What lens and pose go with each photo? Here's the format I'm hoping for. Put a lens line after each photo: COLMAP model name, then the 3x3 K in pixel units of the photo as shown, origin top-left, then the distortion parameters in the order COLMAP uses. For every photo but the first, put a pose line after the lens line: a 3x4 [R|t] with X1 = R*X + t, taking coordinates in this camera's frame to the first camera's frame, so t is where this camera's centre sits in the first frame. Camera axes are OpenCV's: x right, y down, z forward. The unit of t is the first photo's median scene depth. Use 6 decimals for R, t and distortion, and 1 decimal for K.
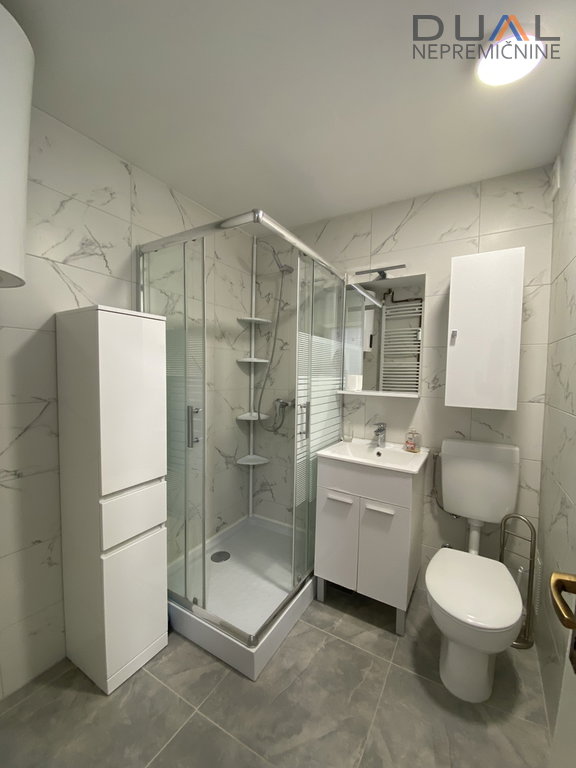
lens RADIAL K [[312.8, 0, 287.8], [0, 312.8, 385.9], [0, 0, 1]] dist [0.022811, -0.021228]
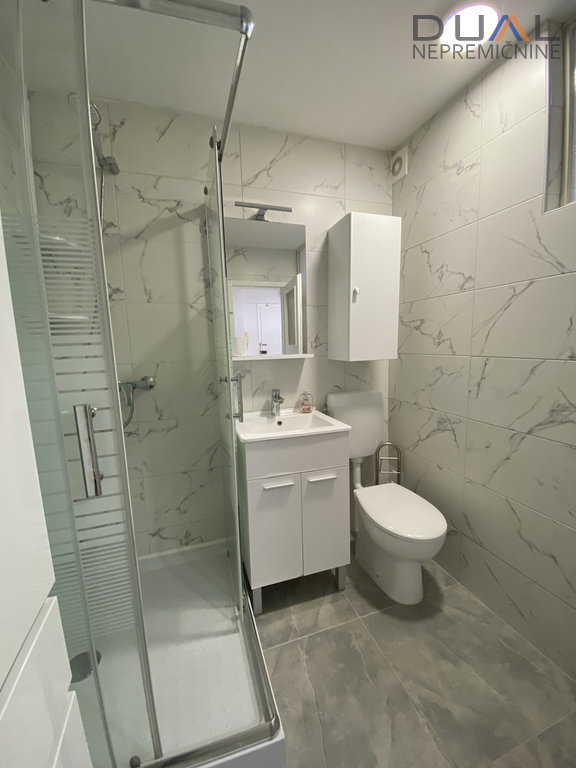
lens RADIAL K [[311.4, 0, 289.3], [0, 311.4, 387.1], [0, 0, 1]] dist [0.021542, -0.021391]
pose [[0.647651, -0.137697, 0.749391, -0.401583], [0.074086, 0.990255, 0.117926, 0.011453], [-0.758327, -0.020856, 0.651541, 0.456577]]
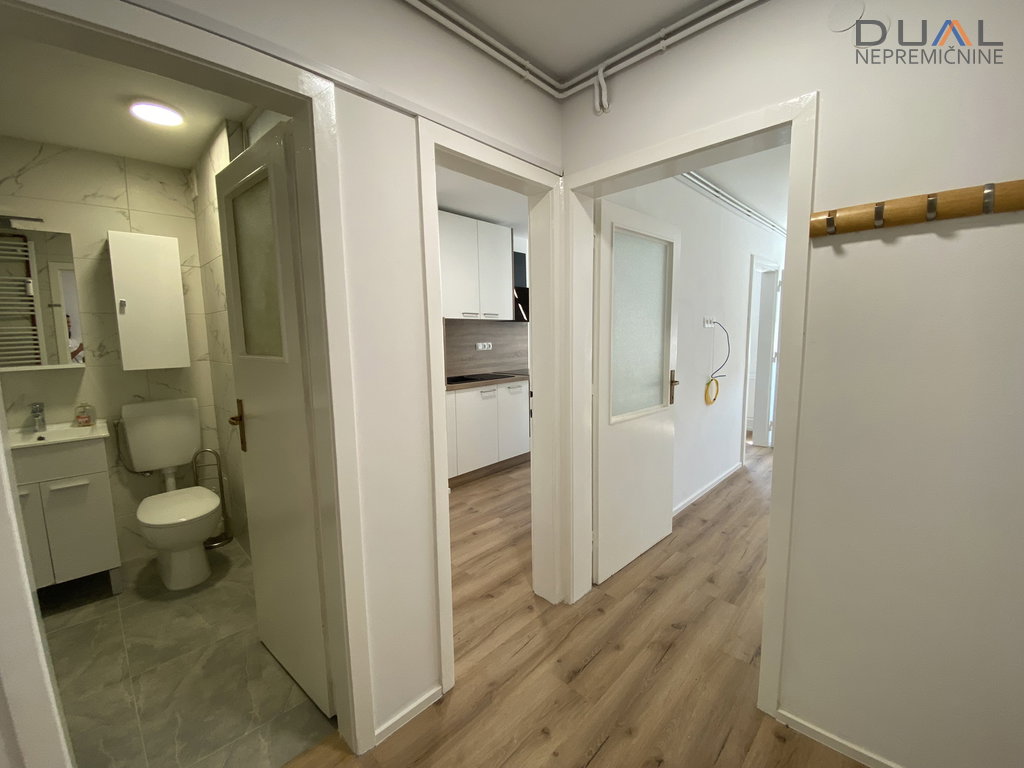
lens RADIAL K [[415.2, 0, 518.1], [0, 415.2, 380.5], [0, 0, 1]] dist [0.021542, -0.021391]
pose [[0.228776, -0.133937, 0.964221, -0.536304], [0.068333, 0.990256, 0.121341, 0.015746], [-0.971078, 0.038128, 0.235699, -0.604381]]
